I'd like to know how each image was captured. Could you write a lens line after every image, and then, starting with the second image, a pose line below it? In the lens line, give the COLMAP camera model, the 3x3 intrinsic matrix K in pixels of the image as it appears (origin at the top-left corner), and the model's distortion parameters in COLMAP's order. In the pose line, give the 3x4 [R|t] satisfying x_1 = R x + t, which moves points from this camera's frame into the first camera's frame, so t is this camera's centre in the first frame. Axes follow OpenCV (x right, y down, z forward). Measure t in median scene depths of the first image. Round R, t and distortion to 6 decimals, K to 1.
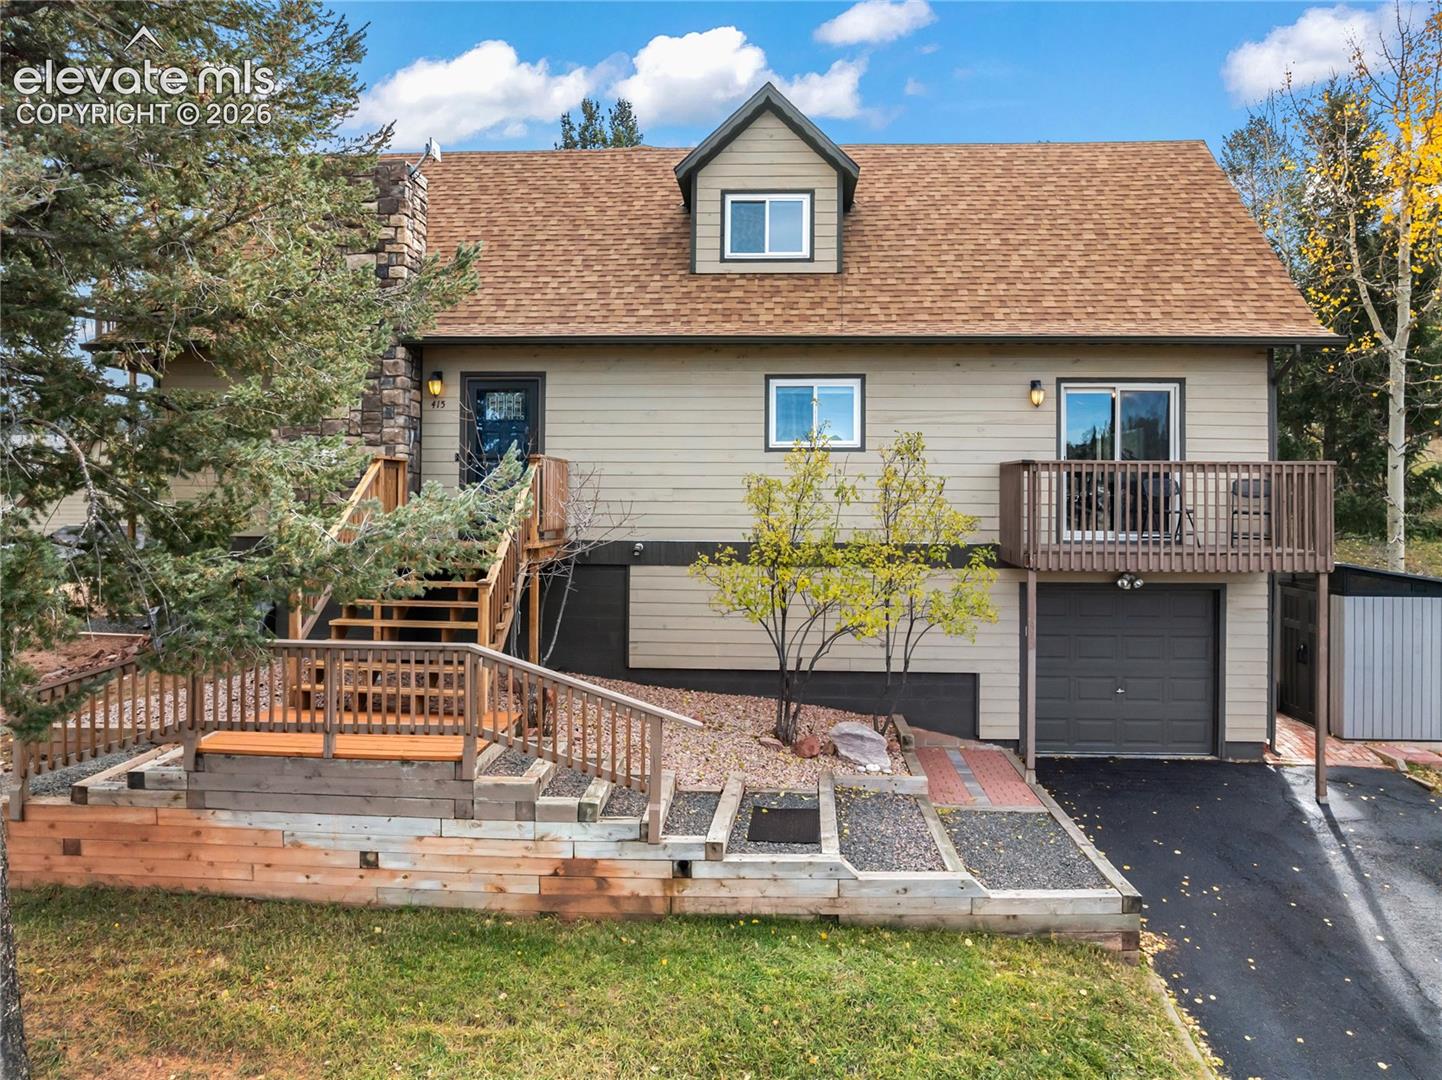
lens RADIAL K [[1017.3, 0, 754.8], [0, 1017.3, 500.0], [0, 0, 1]] dist [-0.036162, 0.002717]
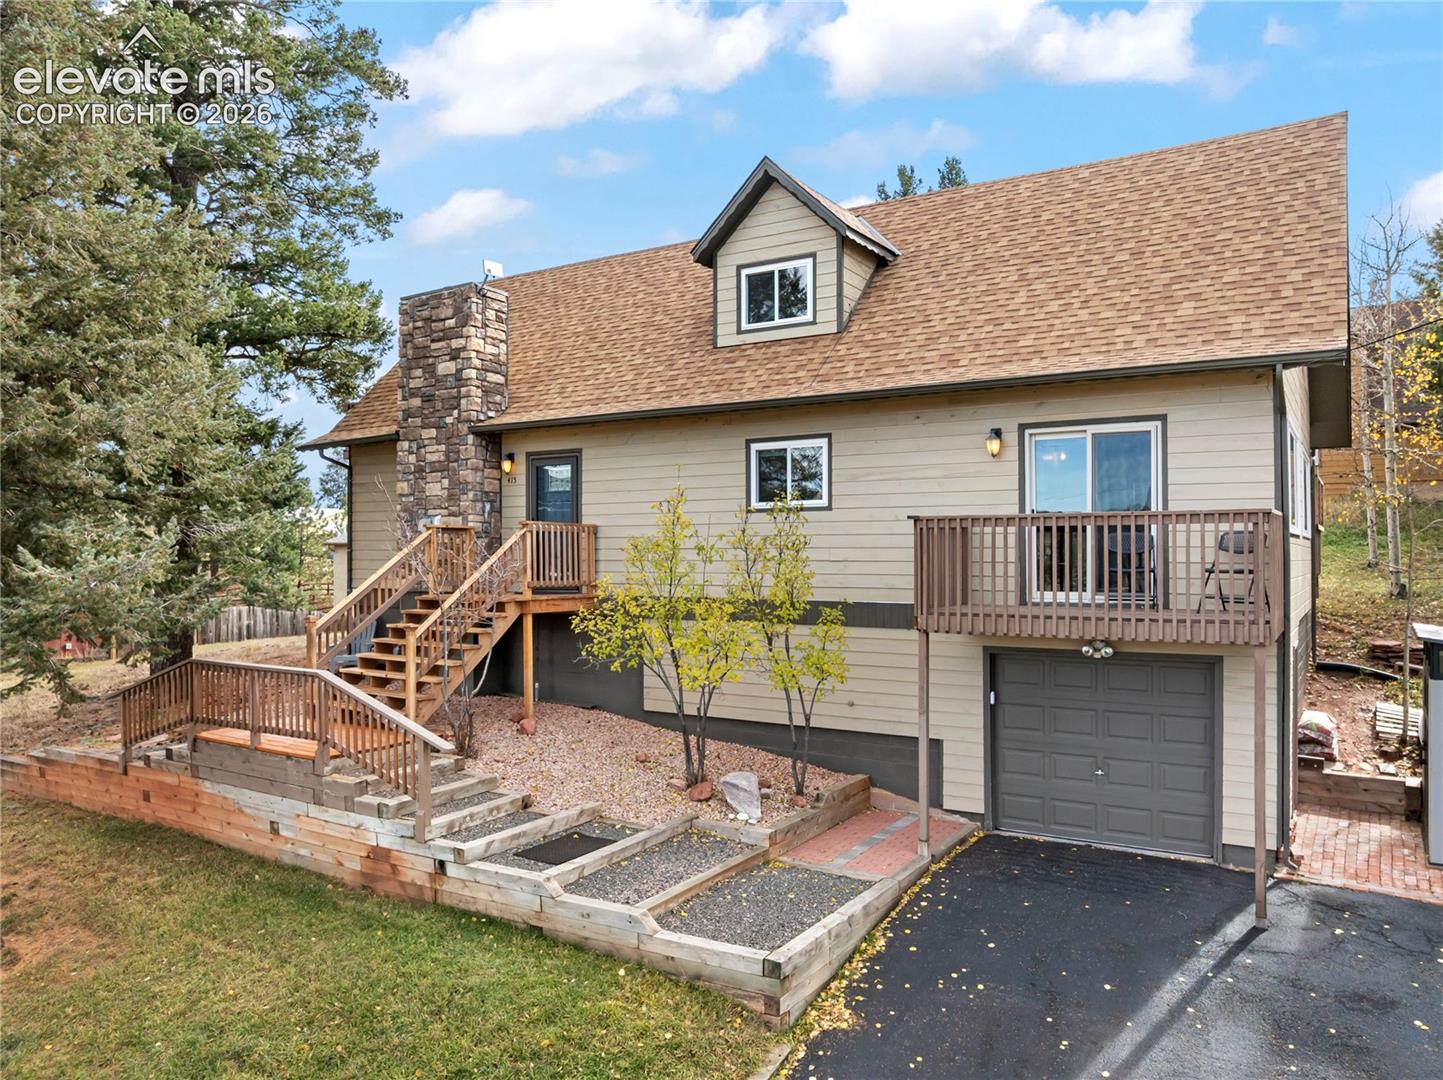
lens RADIAL K [[1010.8, 0, 762.5], [0, 1010.8, 579.4], [0, 0, 1]] dist [-0.042243, -0.001636]
pose [[0.883444, 0.004839, -0.468512, 0.531091], [0.002801, 0.999874, 0.015608, 0.004950], [0.468529, -0.015101, 0.883319, 0.089119]]
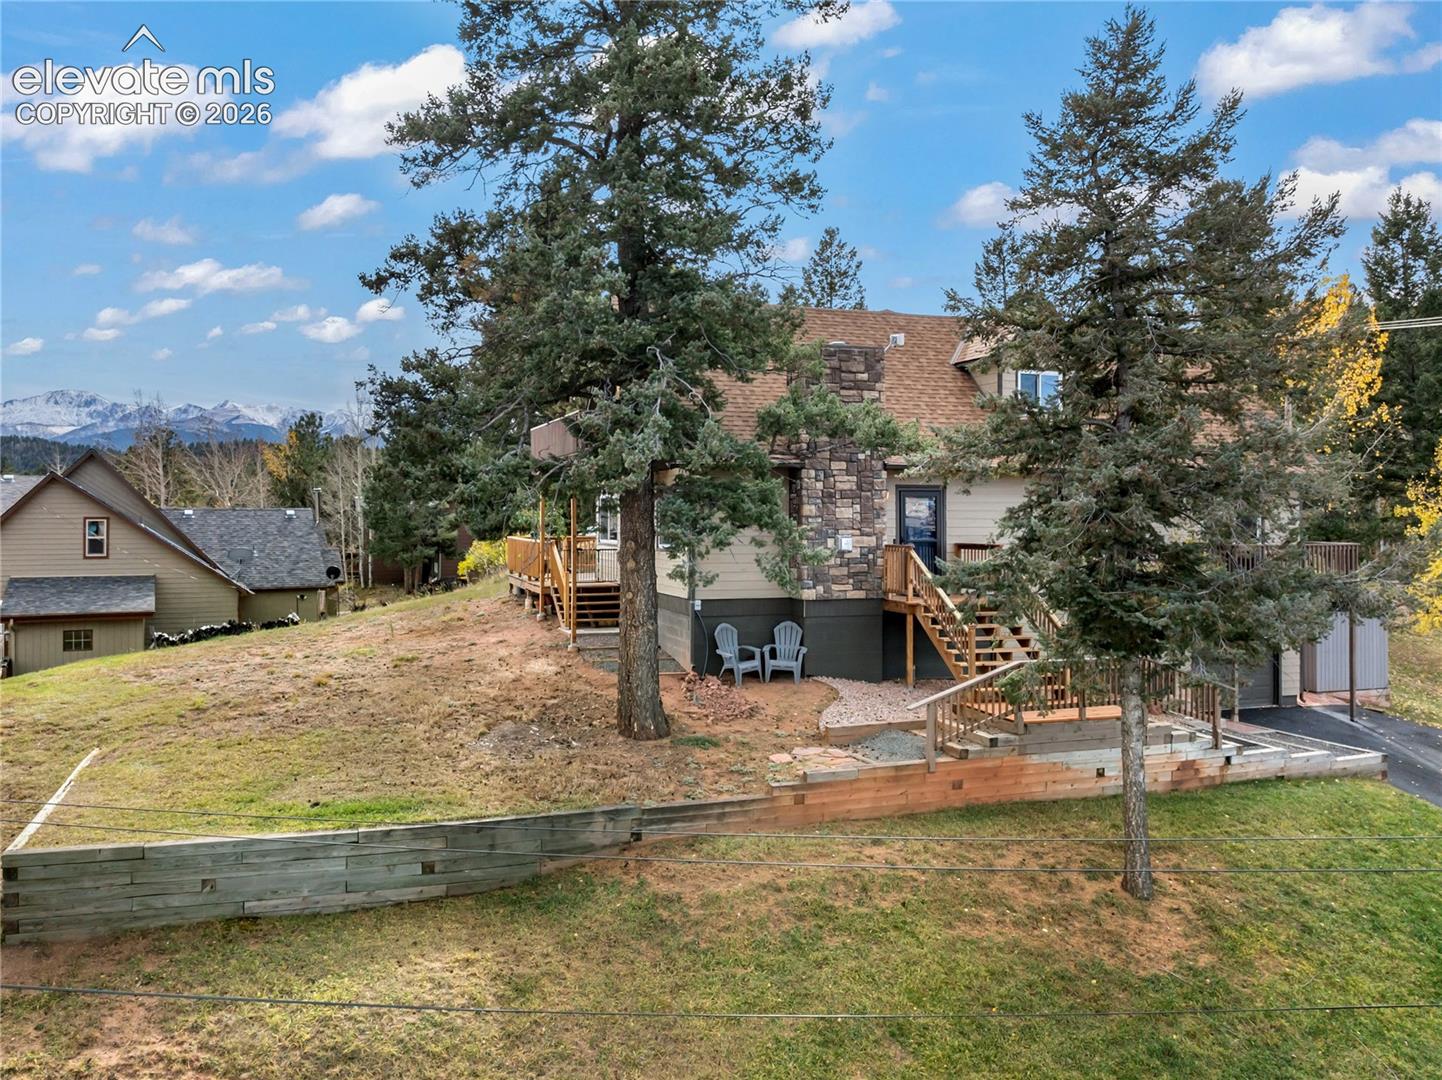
lens RADIAL K [[1020.4, 0, 701.7], [0, 1020.4, 532.5], [0, 0, 1]] dist [-0.041752, 0.003829]
pose [[0.940204, -0.010243, 0.340457, -1.126453], [0.007724, 0.999932, 0.008754, -0.074514], [-0.340524, -0.005601, 0.940219, -0.341402]]
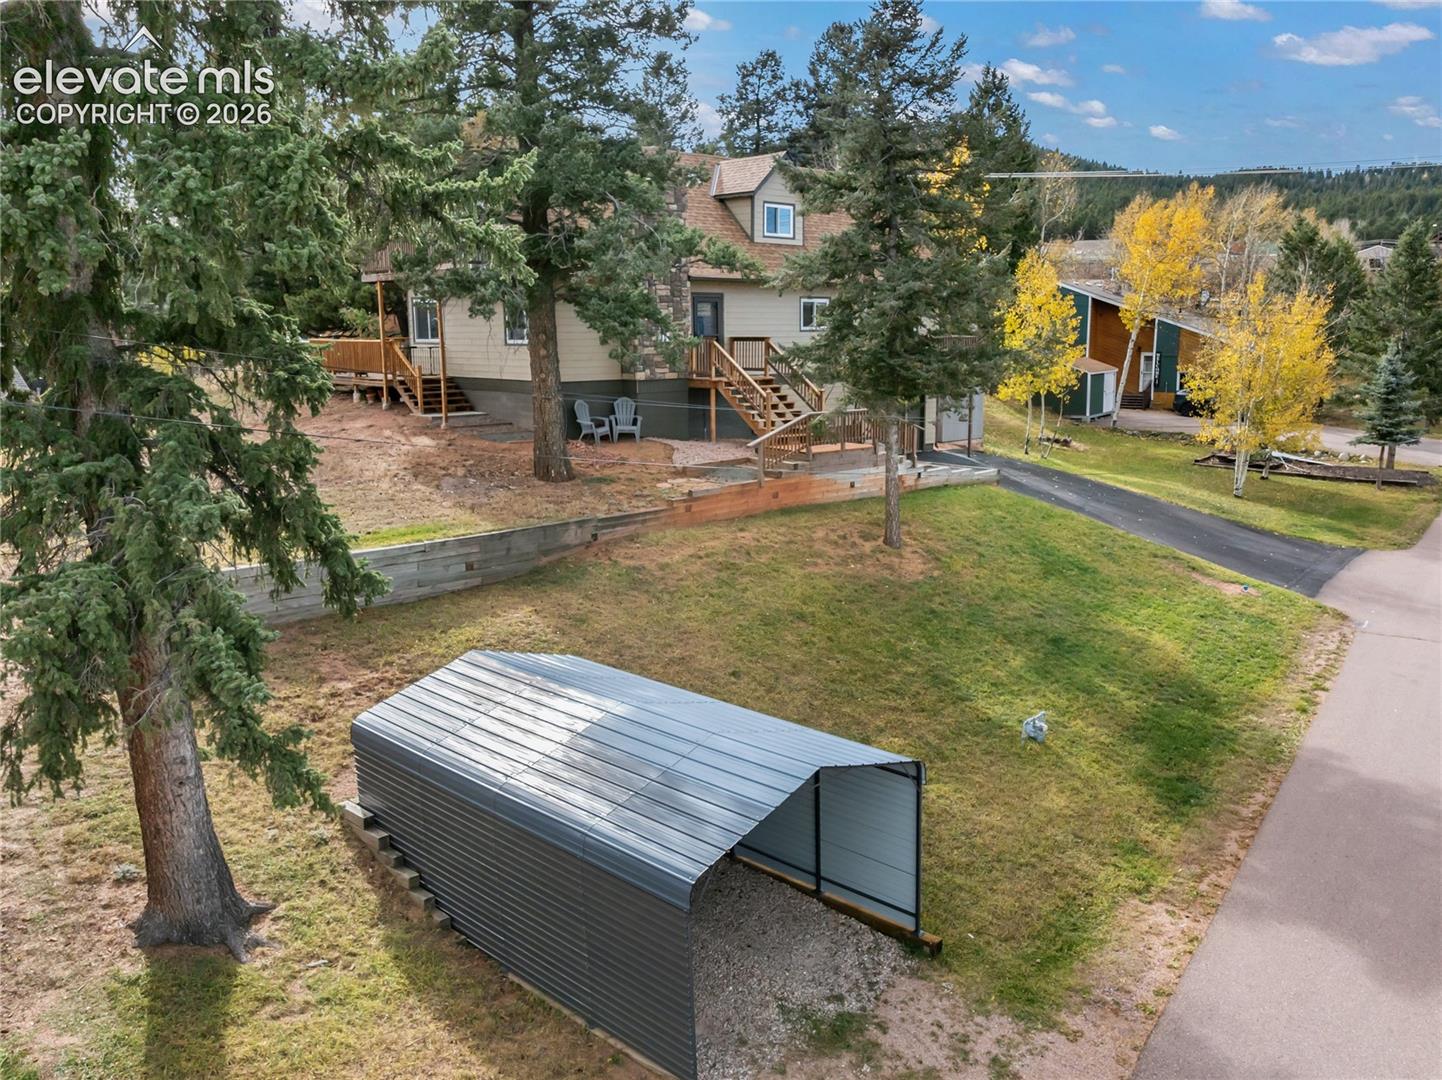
lens RADIAL K [[987.5, 0, 721.0], [0, 987.5, 540.0], [0, 0, 1]] dist [-0.003043, -0.100183]
pose [[0.735103, -0.151474, 0.660817, -1.679199], [0.013762, 0.977854, 0.208837, -0.056943], [-0.677816, -0.144423, 0.720908, -0.536230]]
